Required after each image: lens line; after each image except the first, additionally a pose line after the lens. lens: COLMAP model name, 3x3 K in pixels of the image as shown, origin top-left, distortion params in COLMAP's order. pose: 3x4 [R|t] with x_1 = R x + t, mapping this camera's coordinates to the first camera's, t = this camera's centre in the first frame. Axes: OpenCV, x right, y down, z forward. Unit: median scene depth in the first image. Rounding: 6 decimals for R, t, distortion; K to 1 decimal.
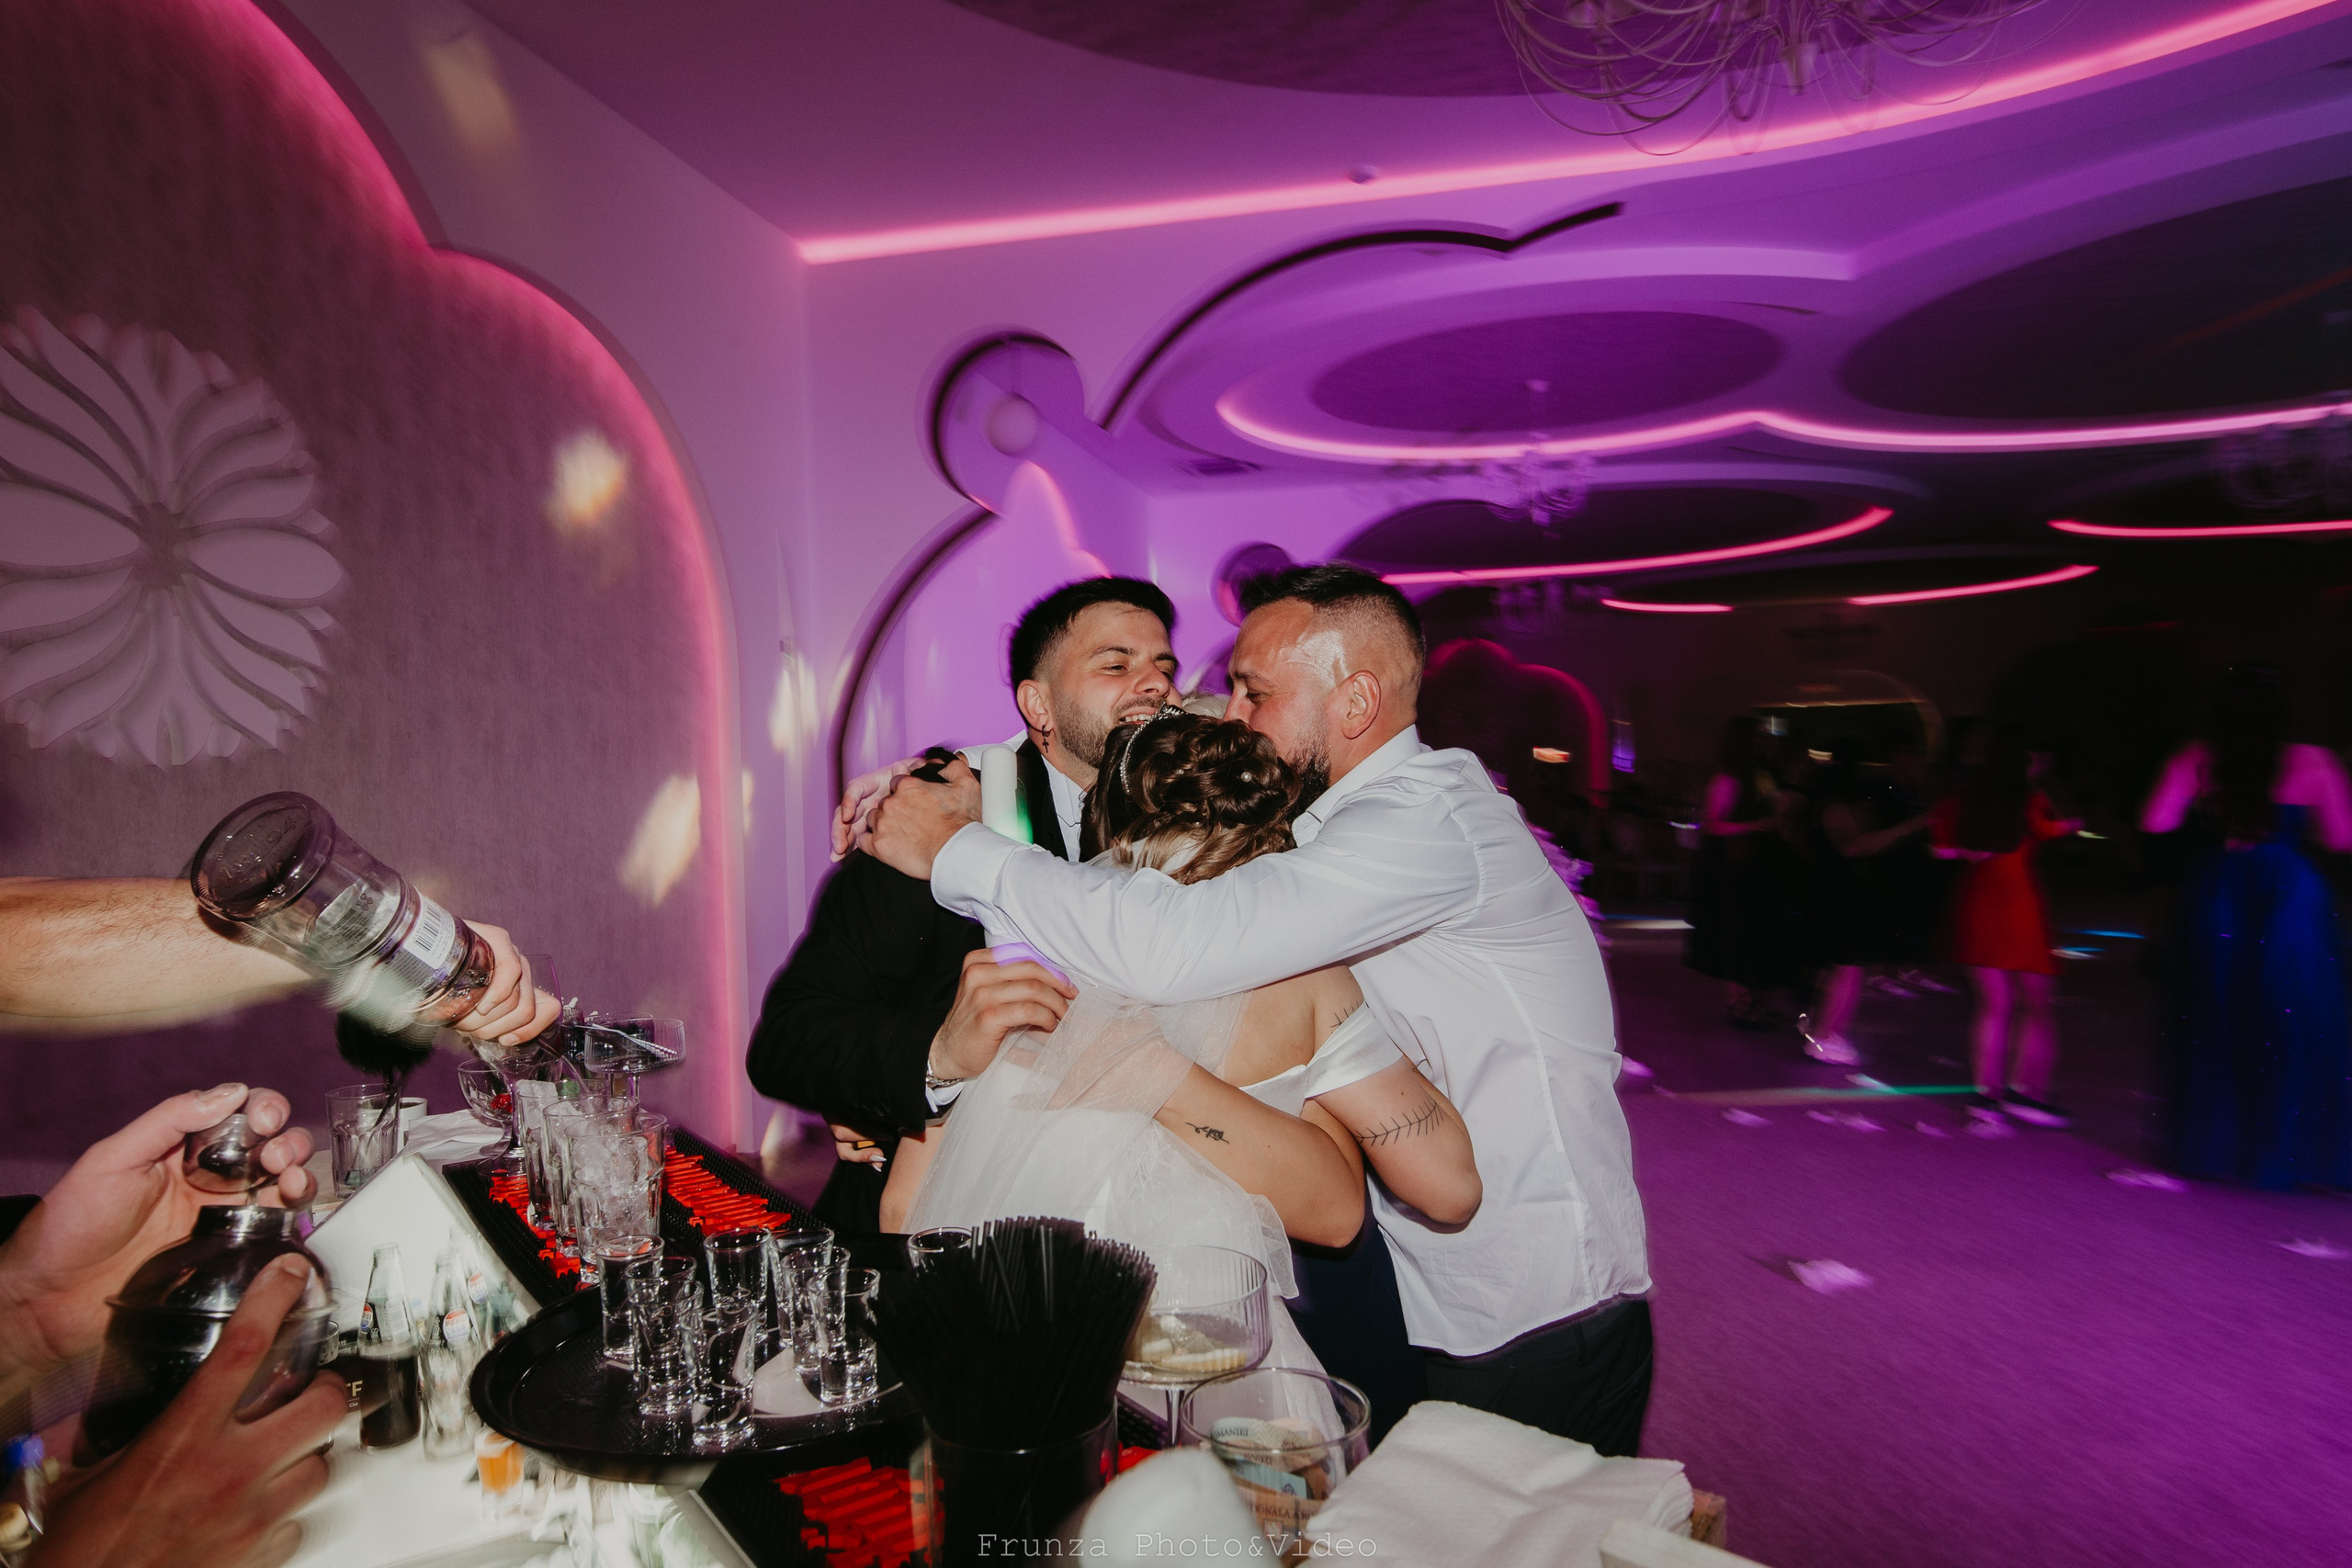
lens RADIAL K [[1550.9, 0, 1166.7], [0, 1550.9, 722.1], [0, 0, 1]] dist [0.080458, -0.014412]
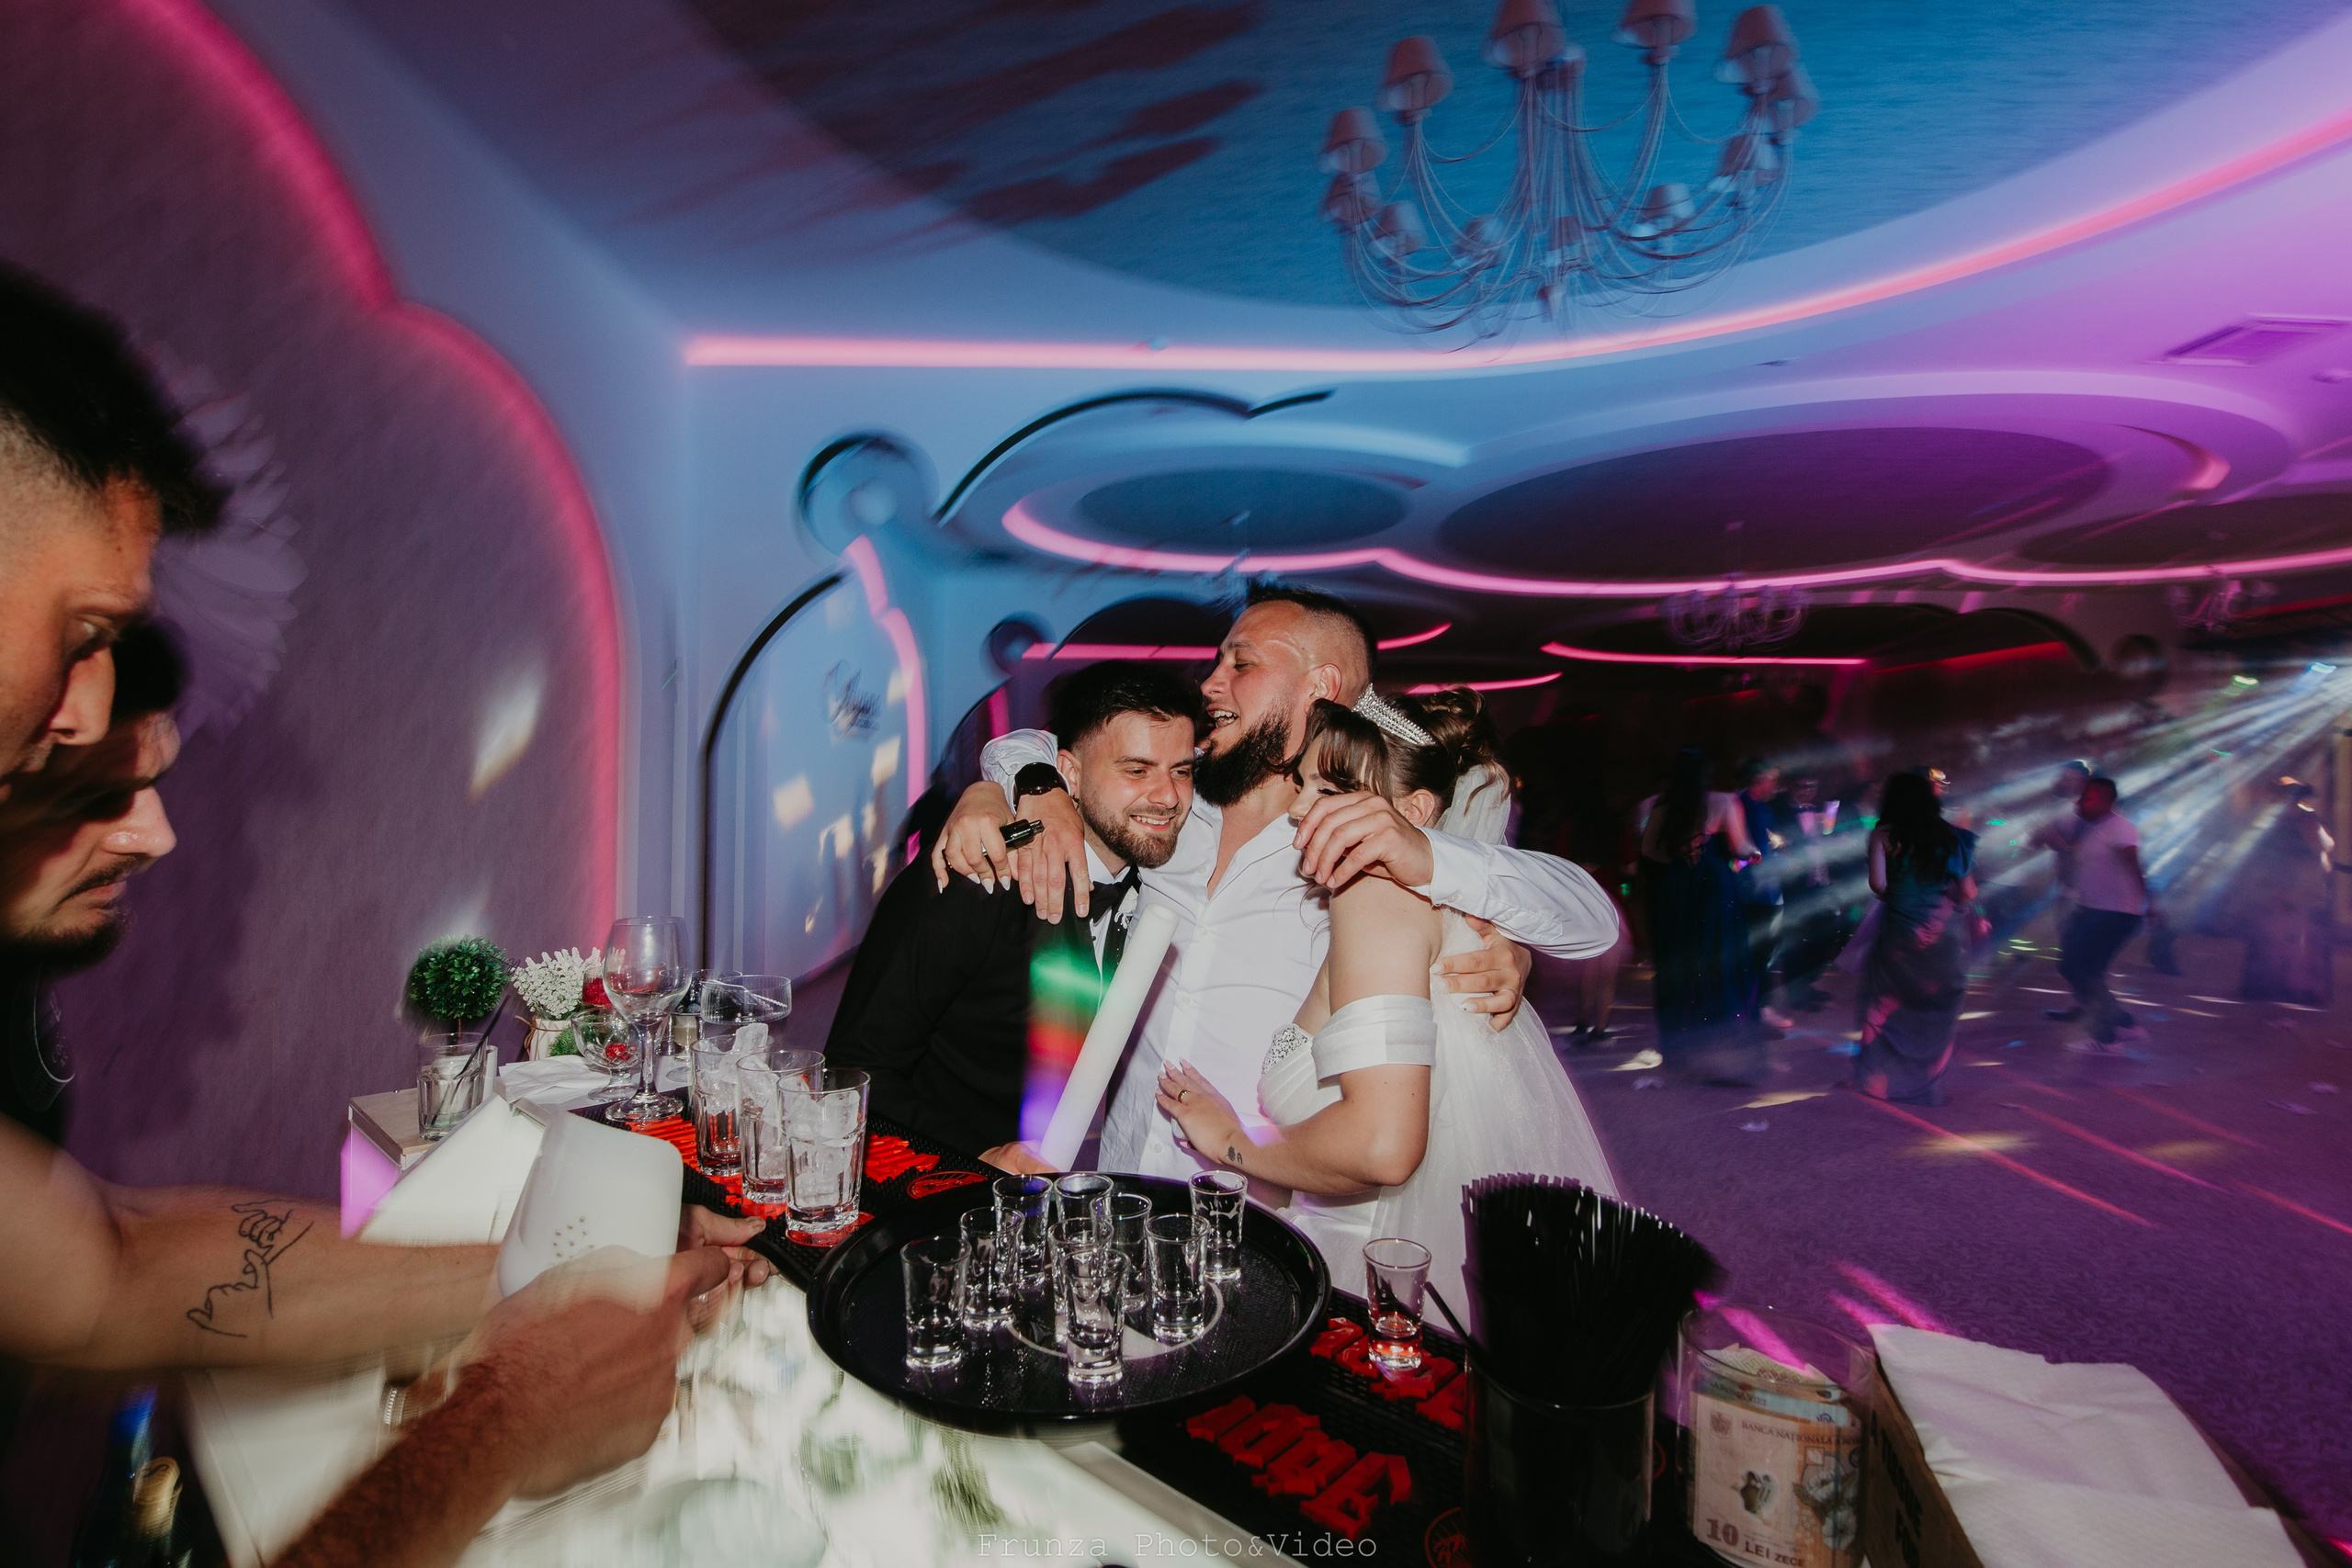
lens RADIAL K [[1140.6, 0, 1149.6], [0, 1140.6, 736.2], [0, 0, 1]] dist [-0.000404, -0.000436]
pose [[0.970797, 0.050736, 0.234476, -0.089804], [-0.046515, 0.998641, -0.023500, 0.007796], [-0.235350, 0.011907, 0.971838, 0.050564]]
